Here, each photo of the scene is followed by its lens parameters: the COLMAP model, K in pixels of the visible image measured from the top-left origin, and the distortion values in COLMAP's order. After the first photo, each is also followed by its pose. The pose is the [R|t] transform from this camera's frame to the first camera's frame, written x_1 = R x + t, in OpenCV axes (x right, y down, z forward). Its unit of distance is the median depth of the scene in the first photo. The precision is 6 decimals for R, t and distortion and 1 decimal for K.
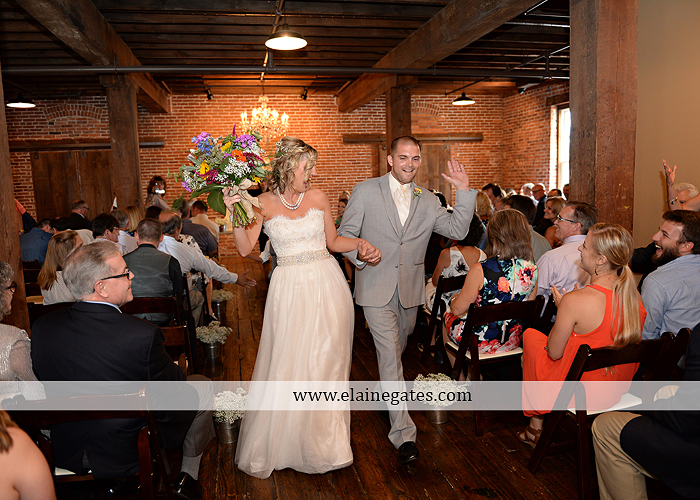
lens RADIAL K [[485.4, 0, 350.0], [0, 485.4, 250.0], [0, 0, 1]] dist [-0.052608, 0.000064]
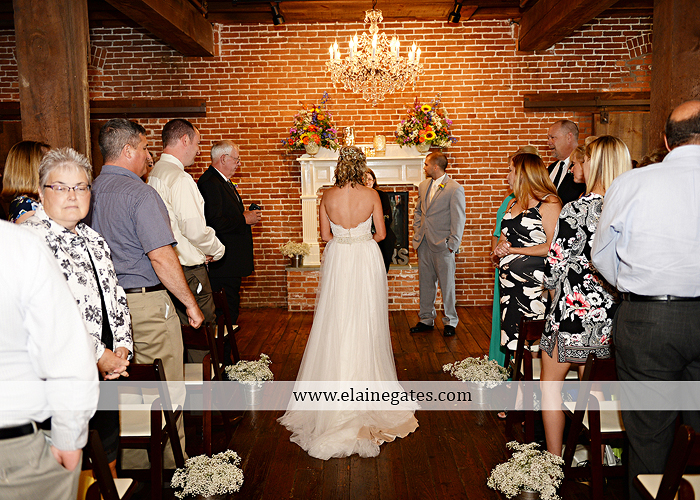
lens RADIAL K [[678.2, 0, 350.0], [0, 678.2, 250.0], [0, 0, 1]] dist [0.016135, 0.002020]
pose [[0.972134, 0.041301, -0.230757, -0.024573], [-0.049508, 0.998326, -0.029887, -0.039507], [0.229137, 0.040479, 0.972552, 0.265533]]
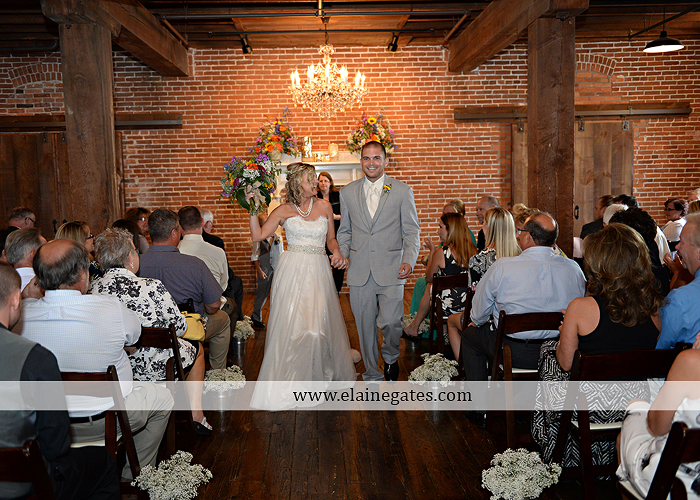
lens RADIAL K [[678.2, 0, 350.0], [0, 678.2, 250.0], [0, 0, 1]] dist [0.016135, 0.002020]
pose [[0.985630, 0.022949, -0.167351, 0.004103], [-0.029532, 0.998881, -0.036951, -0.018009], [0.166316, 0.041362, 0.985205, 0.124346]]
